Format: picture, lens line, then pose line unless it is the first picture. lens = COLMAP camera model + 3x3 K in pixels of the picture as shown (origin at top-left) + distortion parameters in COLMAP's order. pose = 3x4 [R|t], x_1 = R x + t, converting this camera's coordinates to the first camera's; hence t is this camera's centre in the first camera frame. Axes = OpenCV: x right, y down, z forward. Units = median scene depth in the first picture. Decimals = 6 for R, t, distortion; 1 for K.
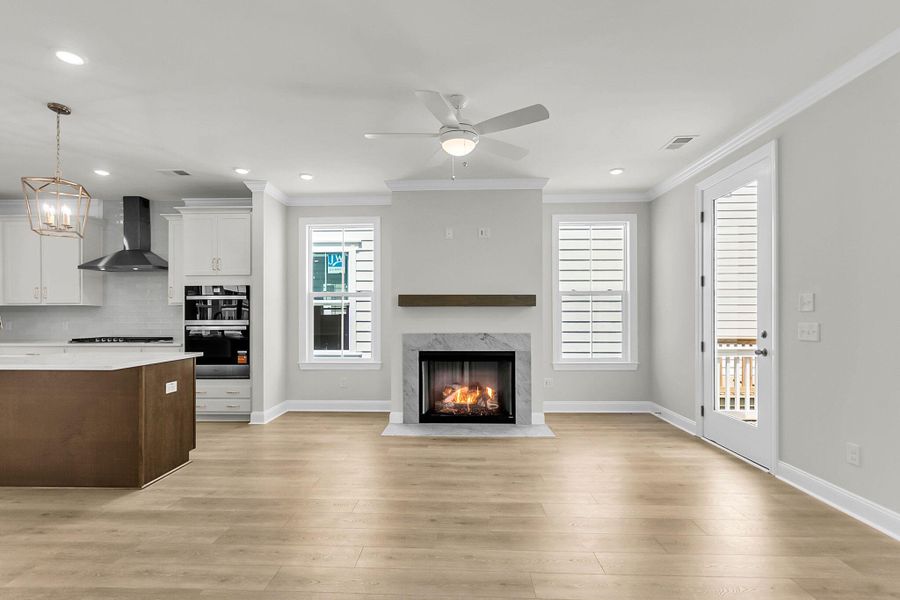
lens RADIAL K [[421.8, 0, 444.5], [0, 421.8, 307.8], [0, 0, 1]] dist [0.003093, 0.000437]
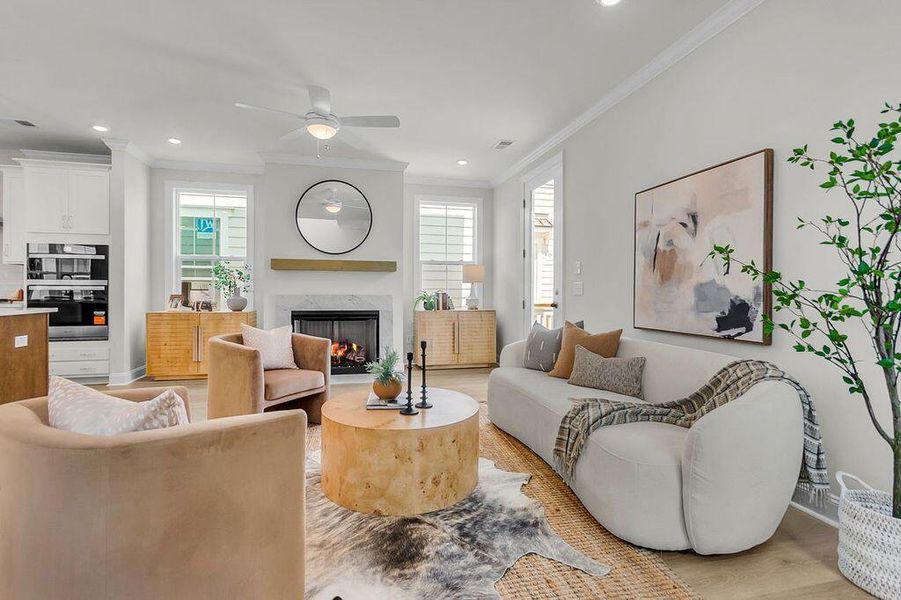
lens RADIAL K [[427.9, 0, 448.5], [0, 427.9, 294.8], [0, 0, 1]] dist [0.013541, 0.000688]
pose [[0.965561, 0.005750, 0.260114, 0.044708], [-0.010700, 0.999788, 0.017615, 0.036962], [-0.259958, -0.019791, 0.965417, -0.184143]]
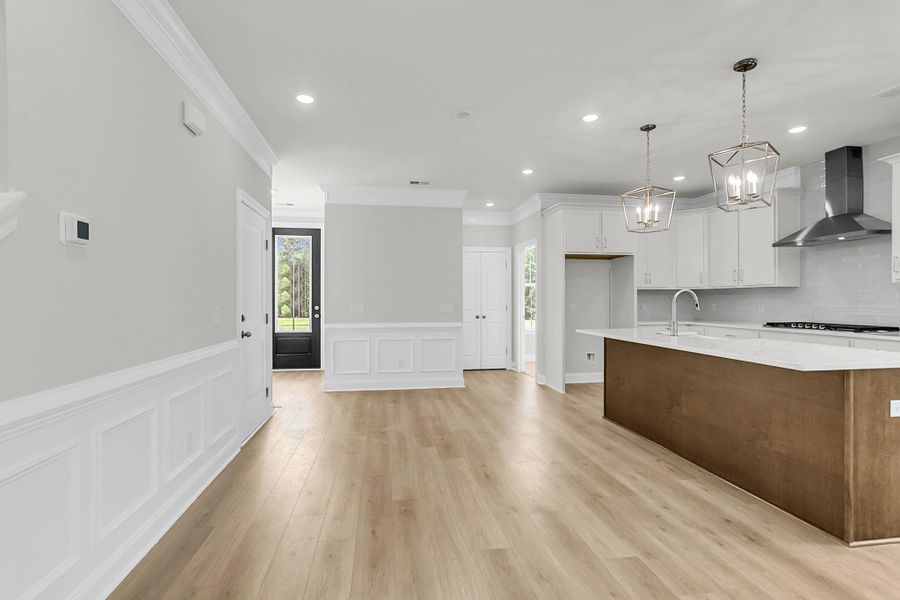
lens RADIAL K [[421.8, 0, 444.5], [0, 421.8, 307.8], [0, 0, 1]] dist [0.003093, 0.000437]
pose [[0.181537, 0.018451, -0.983211, -0.102729], [0.024417, 0.999431, 0.023264, 0.002209], [0.983081, -0.028231, 0.180983, 0.148271]]
